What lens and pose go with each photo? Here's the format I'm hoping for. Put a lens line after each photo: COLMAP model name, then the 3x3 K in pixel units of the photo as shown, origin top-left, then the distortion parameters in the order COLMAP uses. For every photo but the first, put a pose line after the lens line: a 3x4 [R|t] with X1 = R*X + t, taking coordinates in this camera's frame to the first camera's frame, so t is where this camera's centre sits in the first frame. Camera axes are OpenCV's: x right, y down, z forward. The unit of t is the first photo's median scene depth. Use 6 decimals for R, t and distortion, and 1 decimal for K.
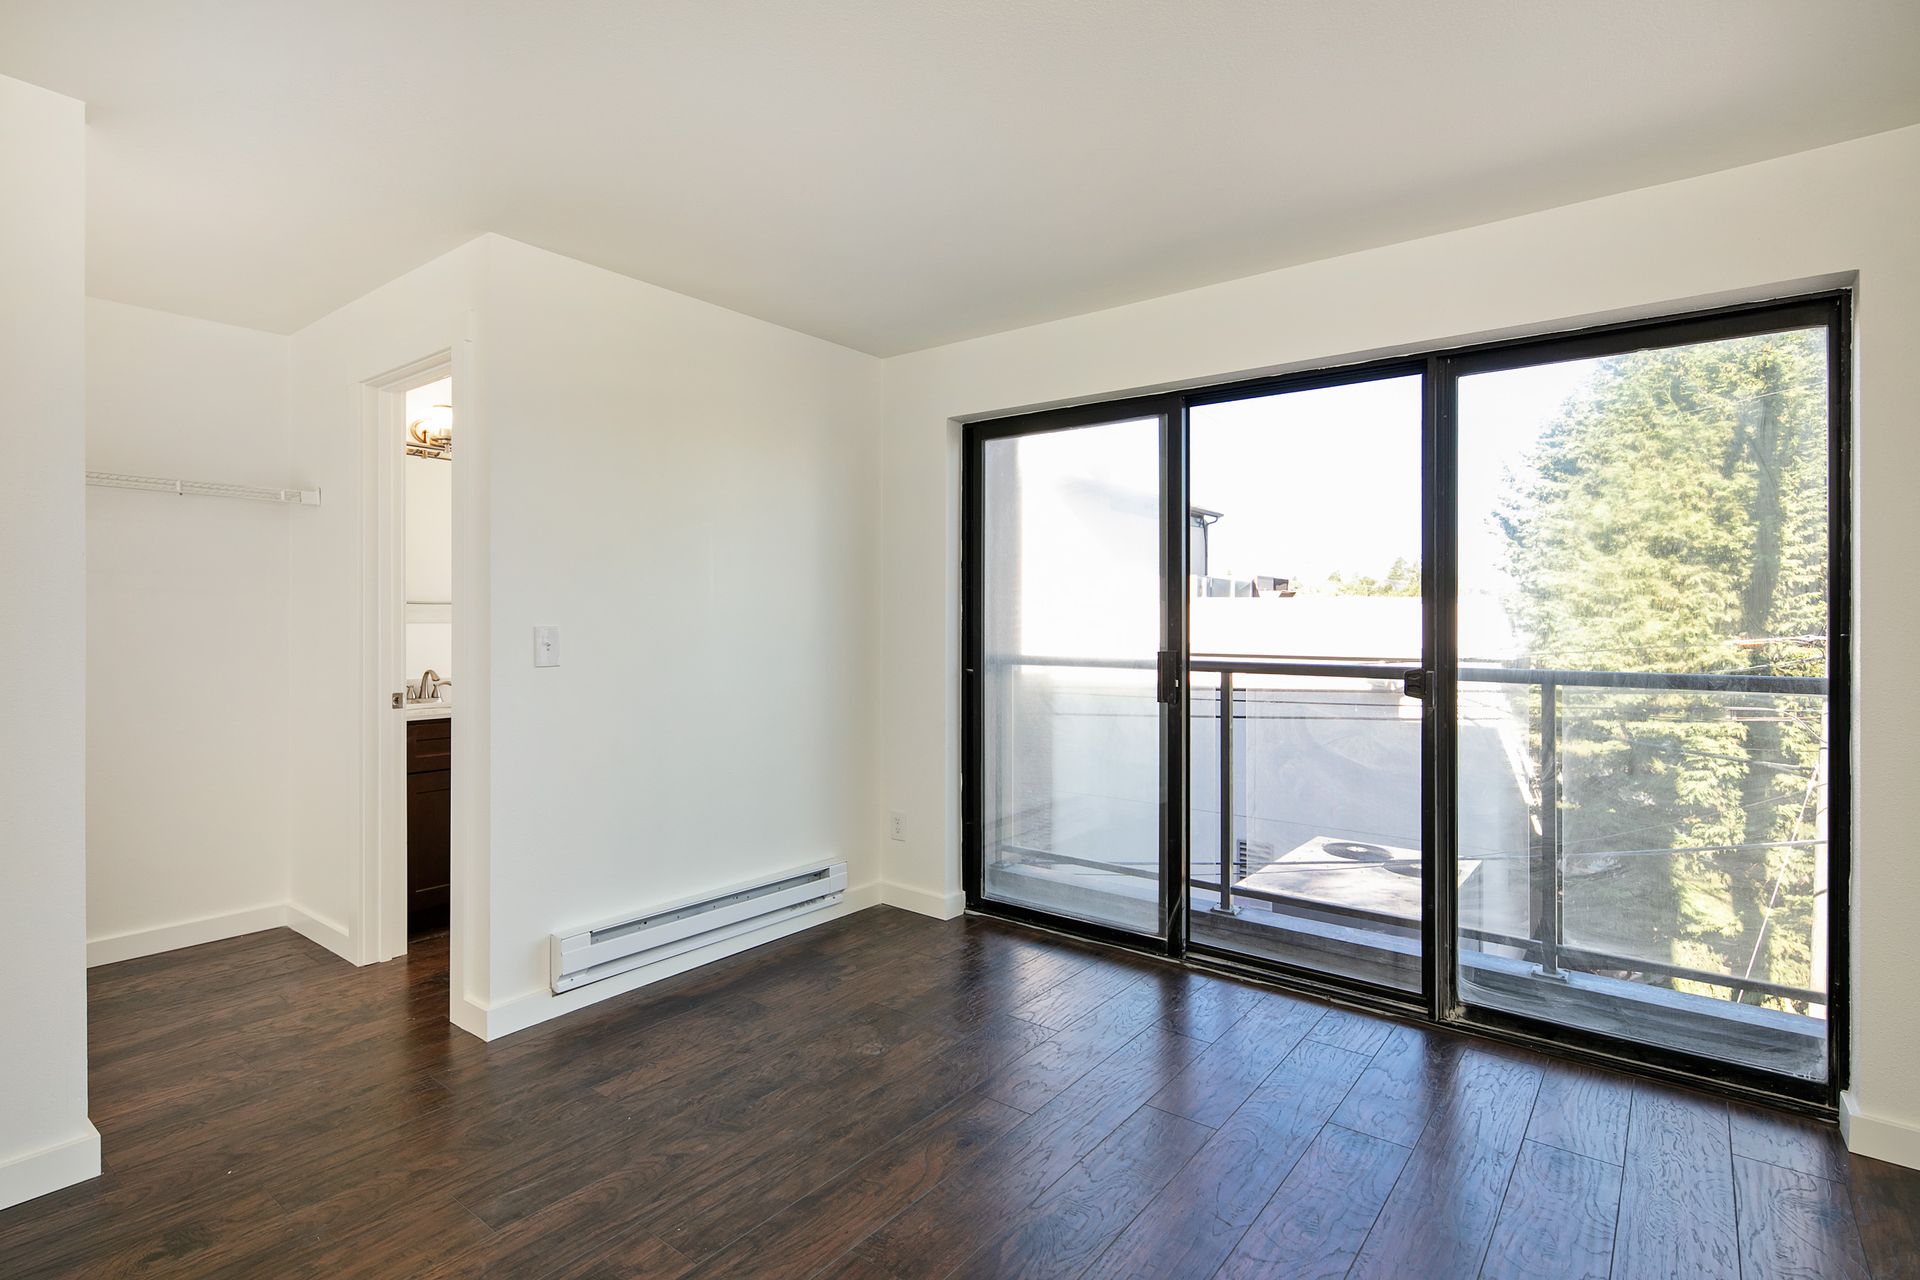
lens RADIAL K [[942.9, 0, 958.3], [0, 942.9, 626.9], [0, 0, 1]] dist [-0.002306, -0.001367]
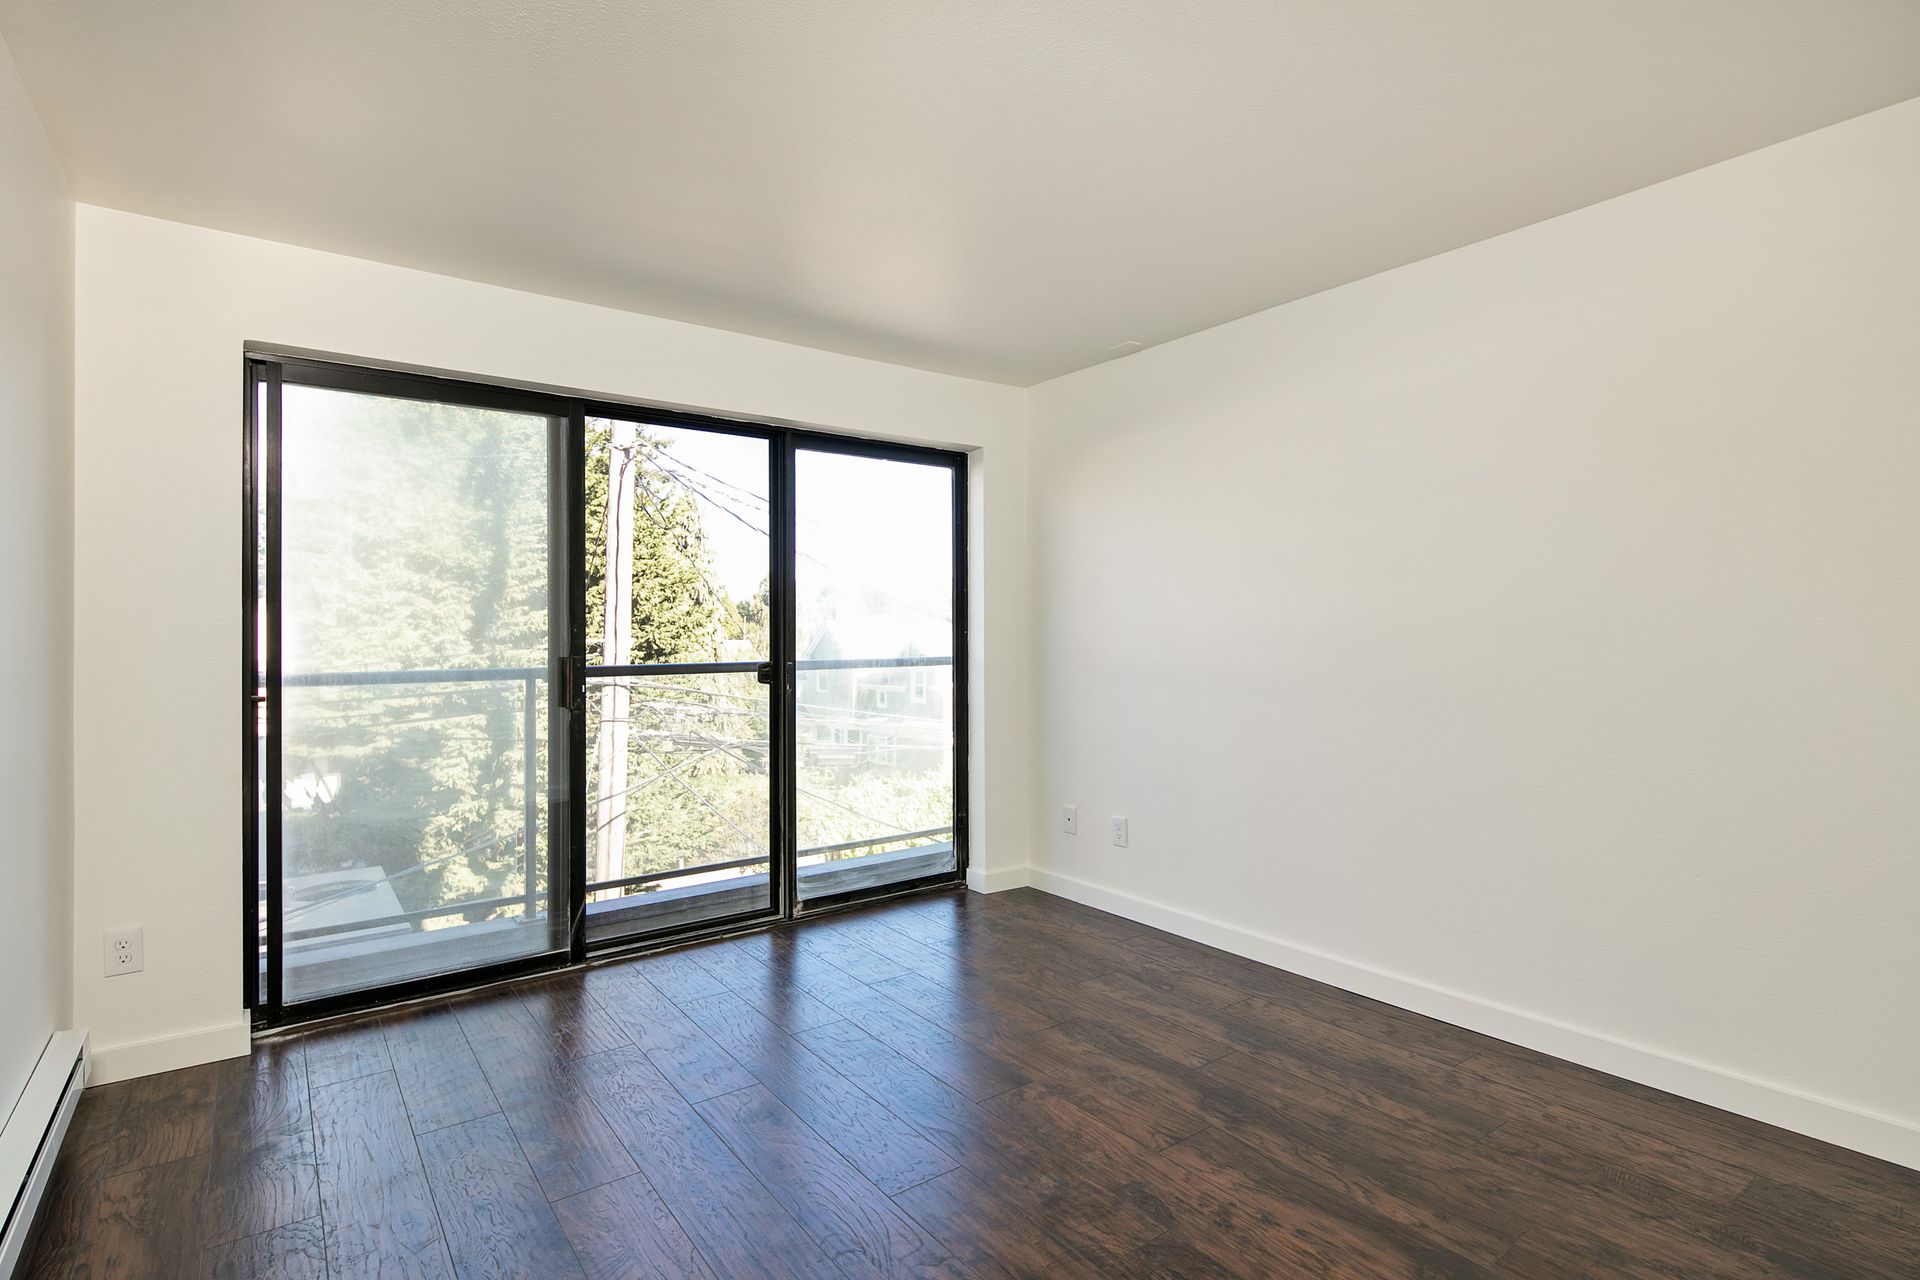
lens RADIAL K [[942.9, 0, 960.4], [0, 942.9, 637.1], [0, 0, 1]] dist [-0.002306, -0.001367]
pose [[0.262304, -0.013405, 0.964892, -0.527355], [0.013329, 0.999858, 0.010267, -0.000732], [-0.964893, 0.010168, 0.262445, 0.286908]]
